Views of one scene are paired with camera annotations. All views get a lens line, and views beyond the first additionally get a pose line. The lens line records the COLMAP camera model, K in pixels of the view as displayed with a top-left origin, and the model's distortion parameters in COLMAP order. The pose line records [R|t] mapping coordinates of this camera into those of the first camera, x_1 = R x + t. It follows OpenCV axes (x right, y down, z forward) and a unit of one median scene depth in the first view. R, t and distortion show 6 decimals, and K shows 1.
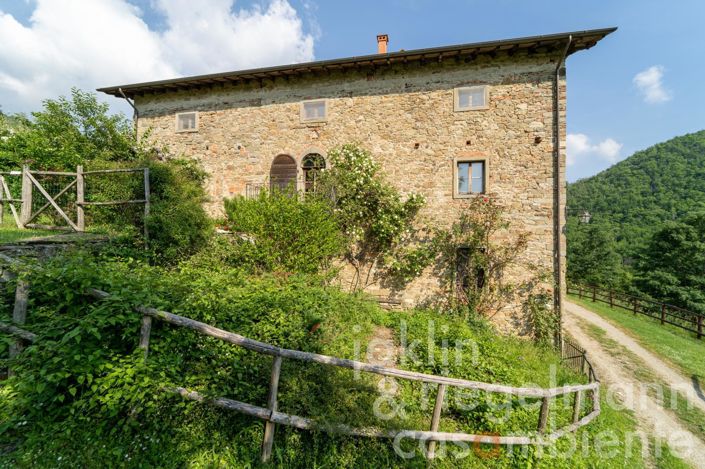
lens RADIAL K [[292.9, 0, 351.6], [0, 292.9, 234.4], [0, 0, 1]] dist [0.000999, -0.000637]
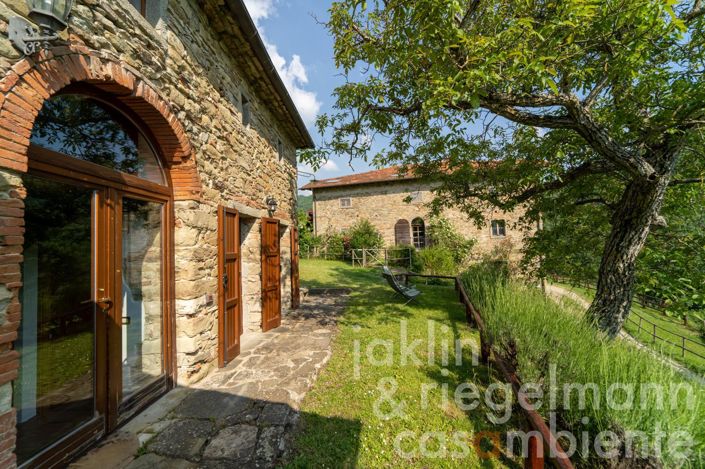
lens RADIAL K [[296.2, 0, 351.3], [0, 296.2, 232.1], [0, 0, 1]] dist [-0.001535, -0.000164]
pose [[0.997821, -0.057976, -0.031489, -0.543287], [0.057096, 0.997972, -0.028149, -0.153168], [0.033057, 0.026290, 0.999108, -1.085360]]
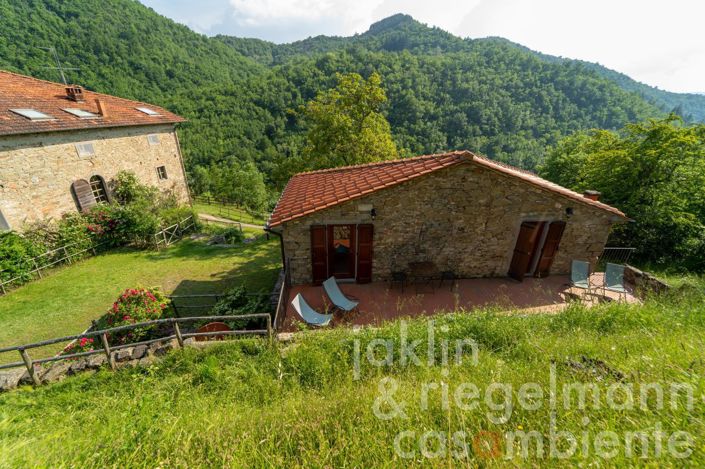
lens RADIAL K [[284.1, 0, 348.8], [0, 284.1, 236.3], [0, 0, 1]] dist [-0.000787, -0.000475]
pose [[-0.070109, -0.433174, 0.898579, -1.947283], [-0.044471, 0.901257, 0.430996, -0.759803], [-0.996548, -0.009744, -0.082451, -0.361377]]
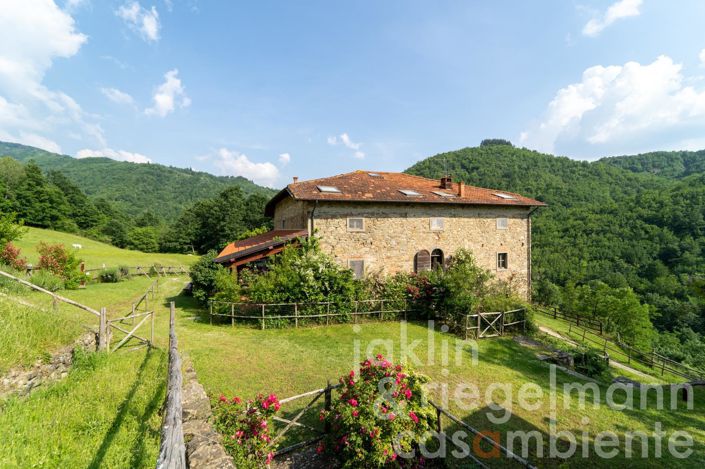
lens RADIAL K [[296.2, 0, 351.3], [0, 296.2, 232.1], [0, 0, 1]] dist [-0.001535, -0.000164]
pose [[0.841217, -0.031707, 0.539767, -1.537866], [0.010906, 0.999071, 0.041692, -0.466588], [-0.540588, -0.029185, 0.840781, -0.190138]]
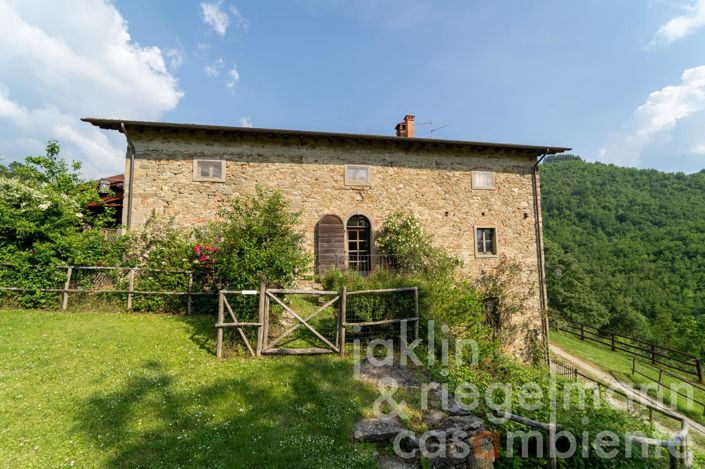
lens RADIAL K [[296.2, 0, 351.3], [0, 296.2, 232.1], [0, 0, 1]] dist [-0.001535, -0.000164]
pose [[0.925417, 0.004047, 0.378929, -0.579717], [0.016970, 0.998497, -0.052108, -0.163674], [-0.378570, 0.054652, 0.923958, 0.024413]]
